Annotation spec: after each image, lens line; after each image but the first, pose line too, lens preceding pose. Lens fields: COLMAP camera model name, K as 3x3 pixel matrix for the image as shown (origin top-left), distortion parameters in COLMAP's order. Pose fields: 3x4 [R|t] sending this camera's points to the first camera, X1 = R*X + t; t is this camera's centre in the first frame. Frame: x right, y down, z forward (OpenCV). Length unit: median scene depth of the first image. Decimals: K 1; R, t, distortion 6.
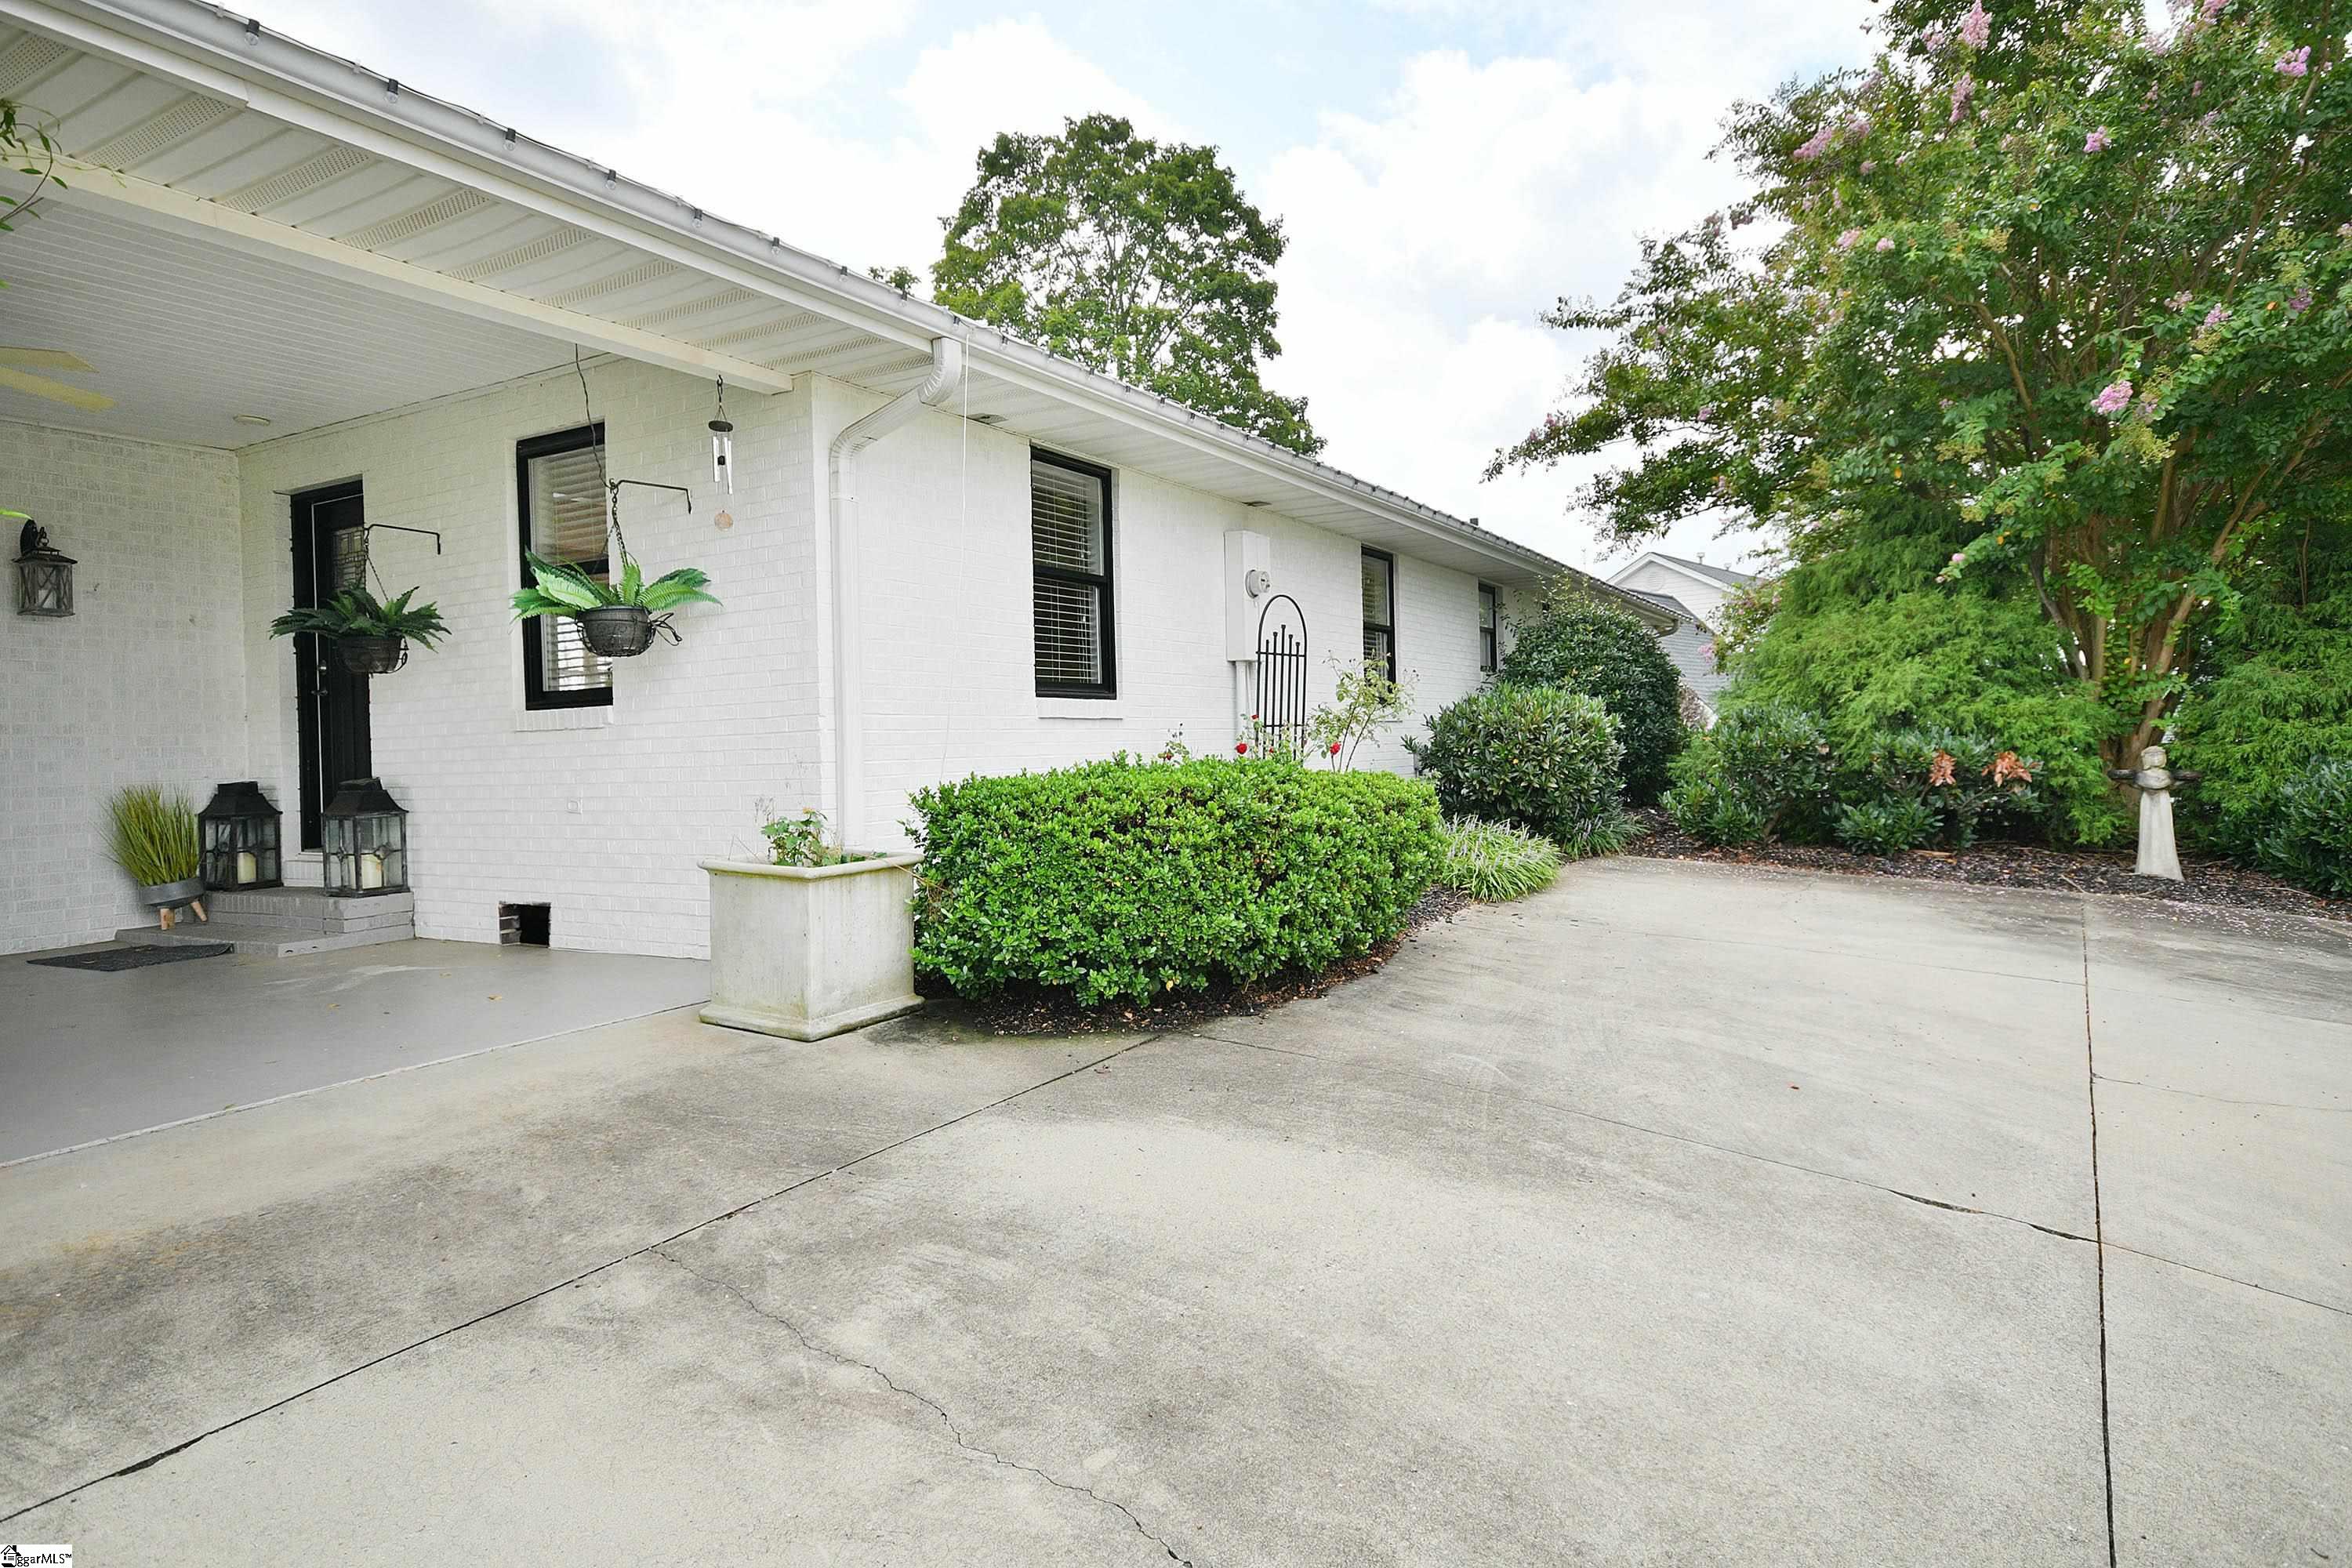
lens RADIAL K [[1243.7, 0, 1182.7], [0, 1243.7, 751.1], [0, 0, 1]] dist [-0.000540, 0.016432]
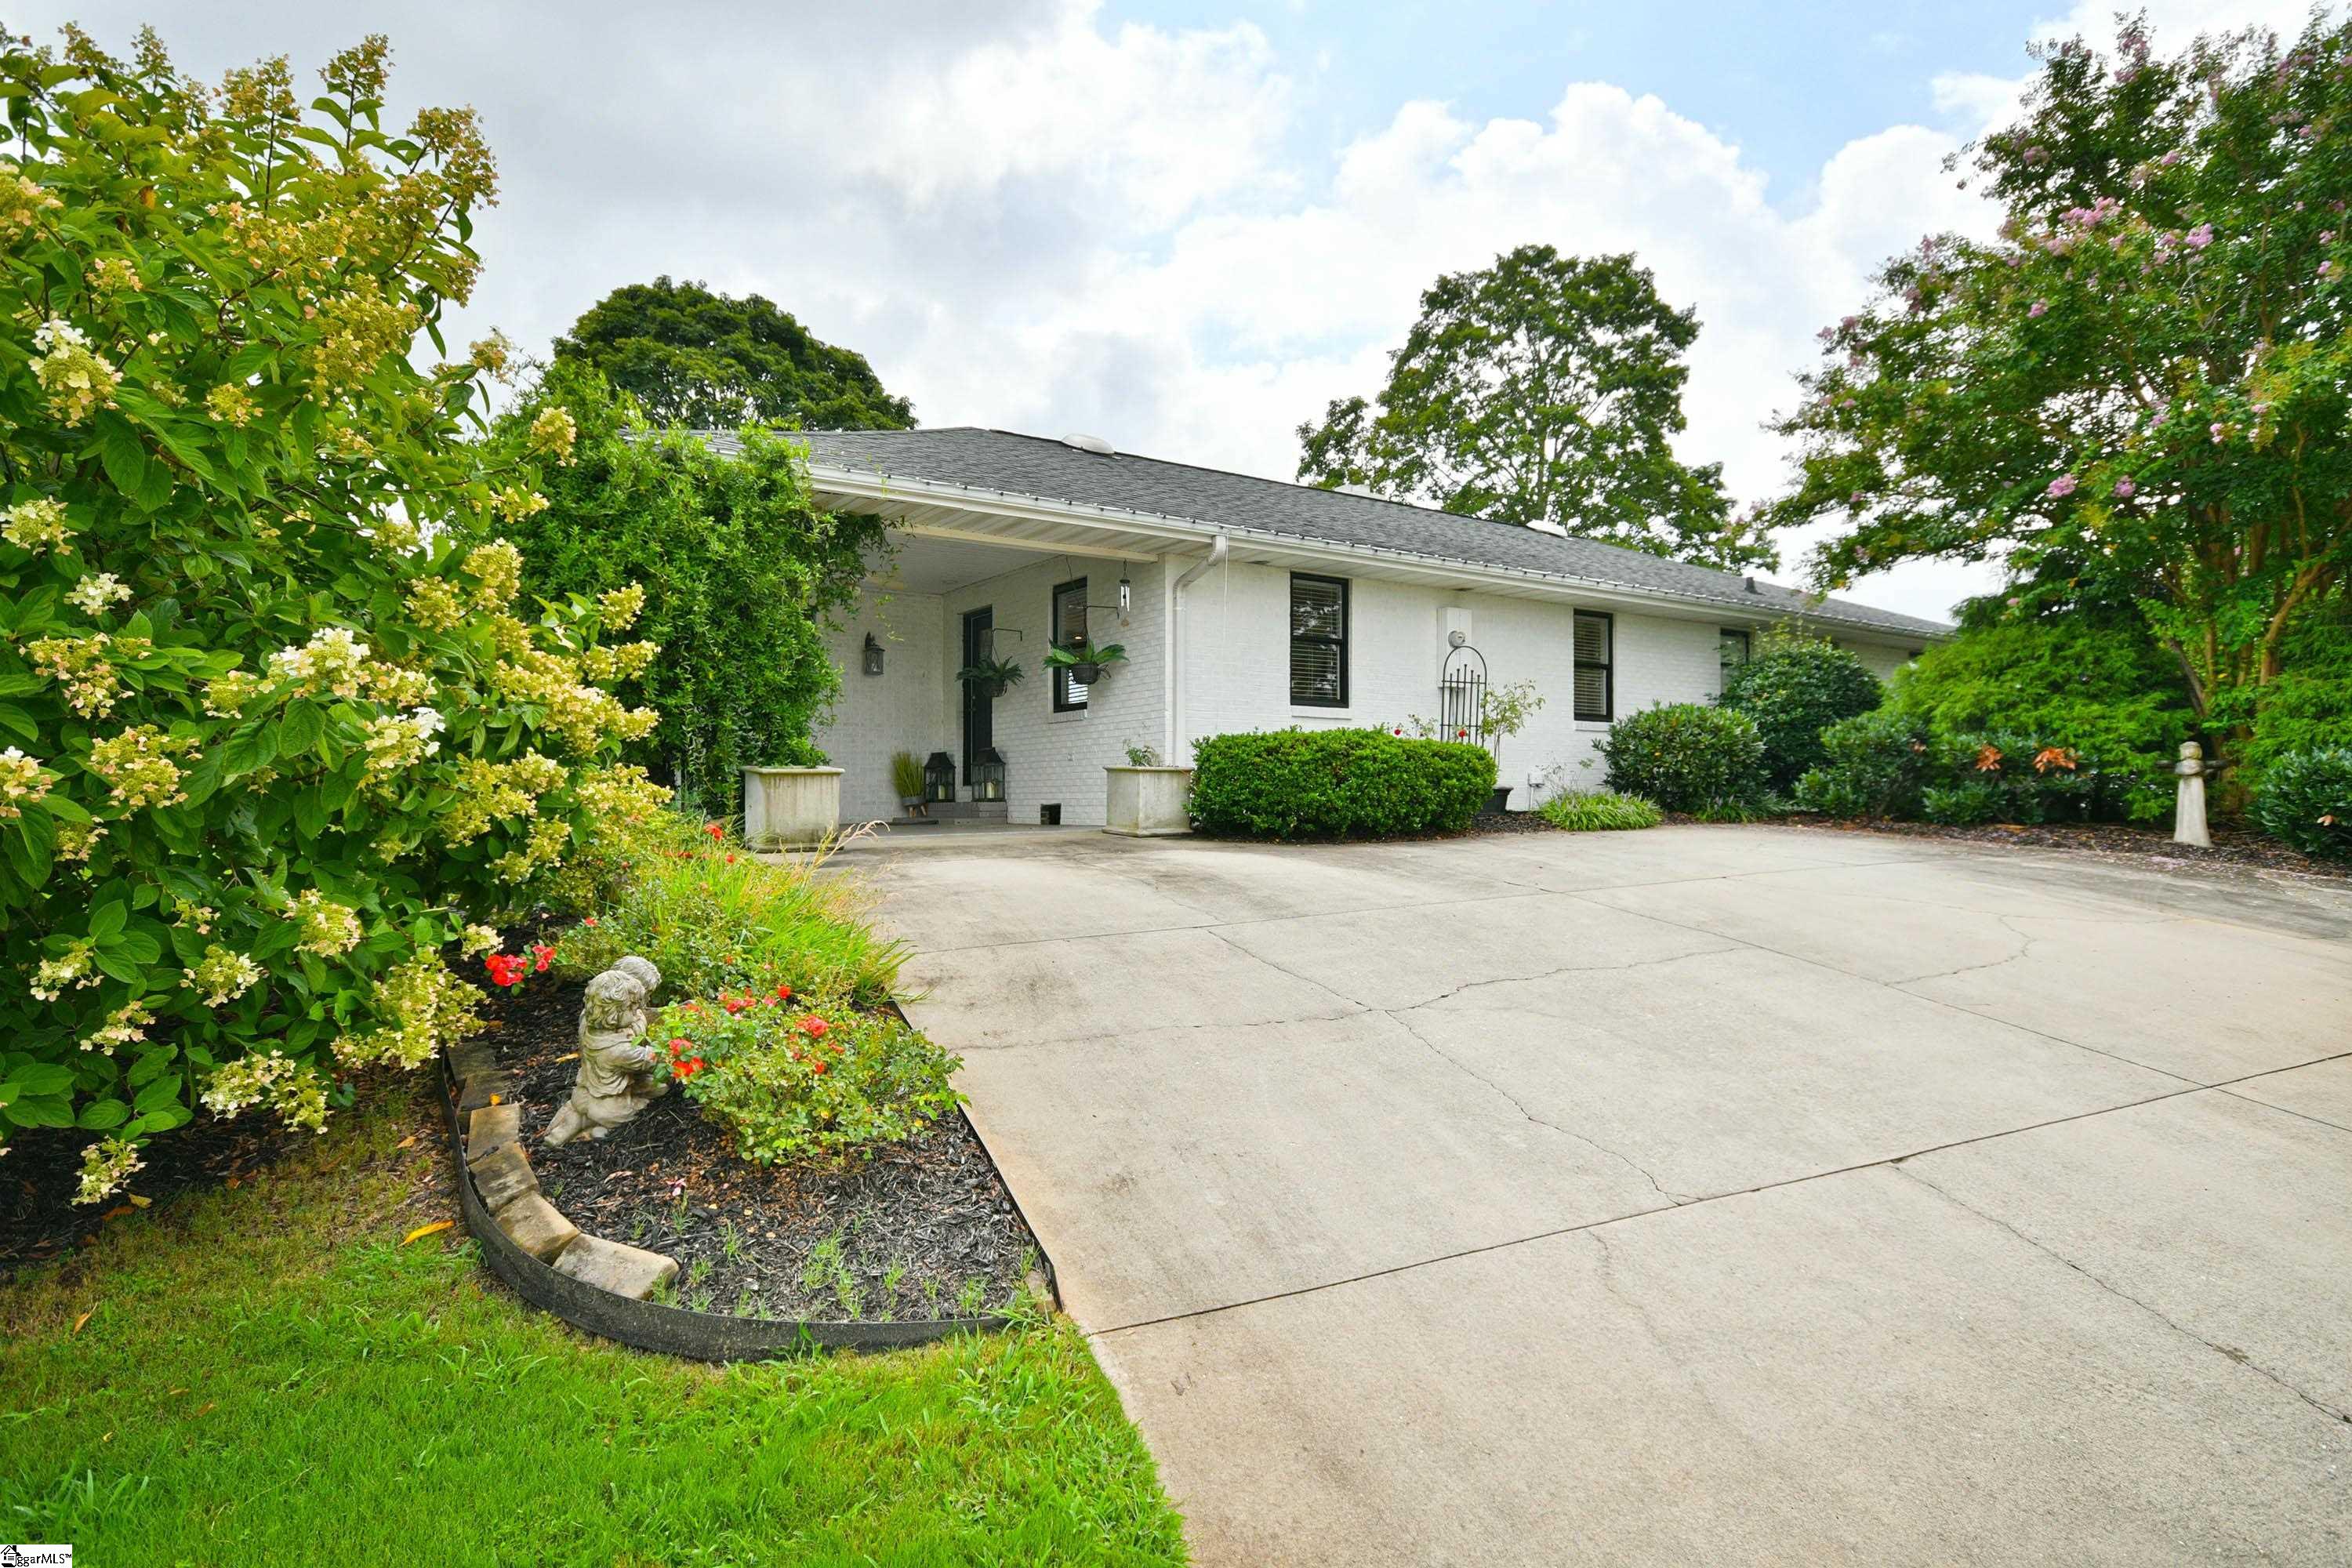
lens RADIAL K [[1243.7, 0, 1182.7], [0, 1243.7, 751.1], [0, 0, 1]] dist [-0.000540, 0.016432]
pose [[0.909076, 0.001923, -0.416626, 0.373466], [-0.020592, 0.998975, -0.040320, 0.075954], [0.416122, 0.045233, 0.908183, -0.557981]]
